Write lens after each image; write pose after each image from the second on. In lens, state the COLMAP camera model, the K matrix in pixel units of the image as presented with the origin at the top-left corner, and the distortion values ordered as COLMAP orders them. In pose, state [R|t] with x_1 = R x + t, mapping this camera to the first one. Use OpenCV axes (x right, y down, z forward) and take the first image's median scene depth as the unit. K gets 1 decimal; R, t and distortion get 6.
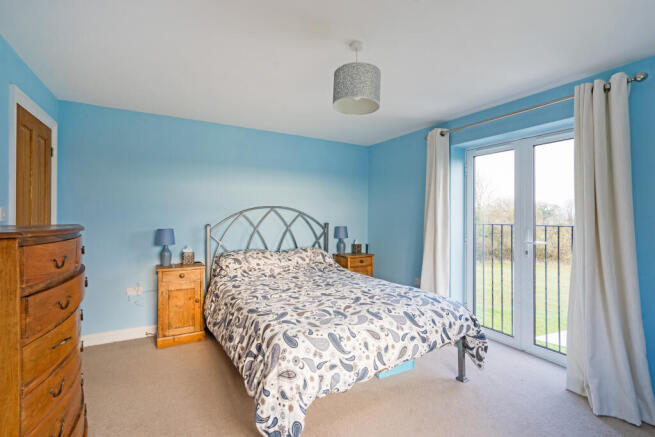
lens RADIAL K [[306.1, 0, 327.4], [0, 306.1, 215.3], [0, 0, 1]] dist [-0.002629, 0.000029]
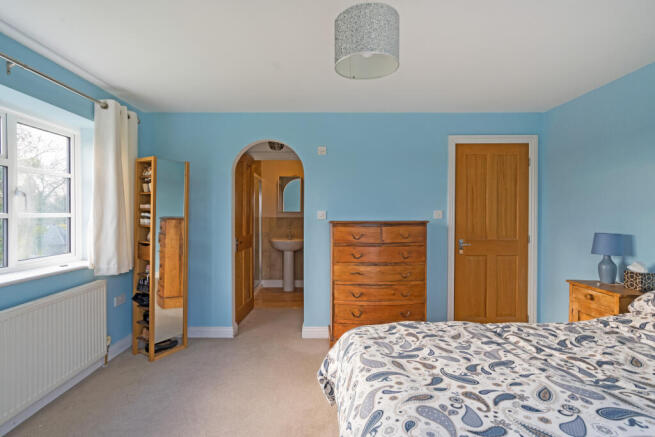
lens RADIAL K [[318.8, 0, 327.0], [0, 318.8, 215.3], [0, 0, 1]] dist [0.000666, 0.000096]
pose [[-0.469701, 0.007029, -0.882798, 0.739616], [-0.001676, 0.999959, 0.008854, -0.007025], [0.882824, 0.005638, -0.469670, 1.144066]]
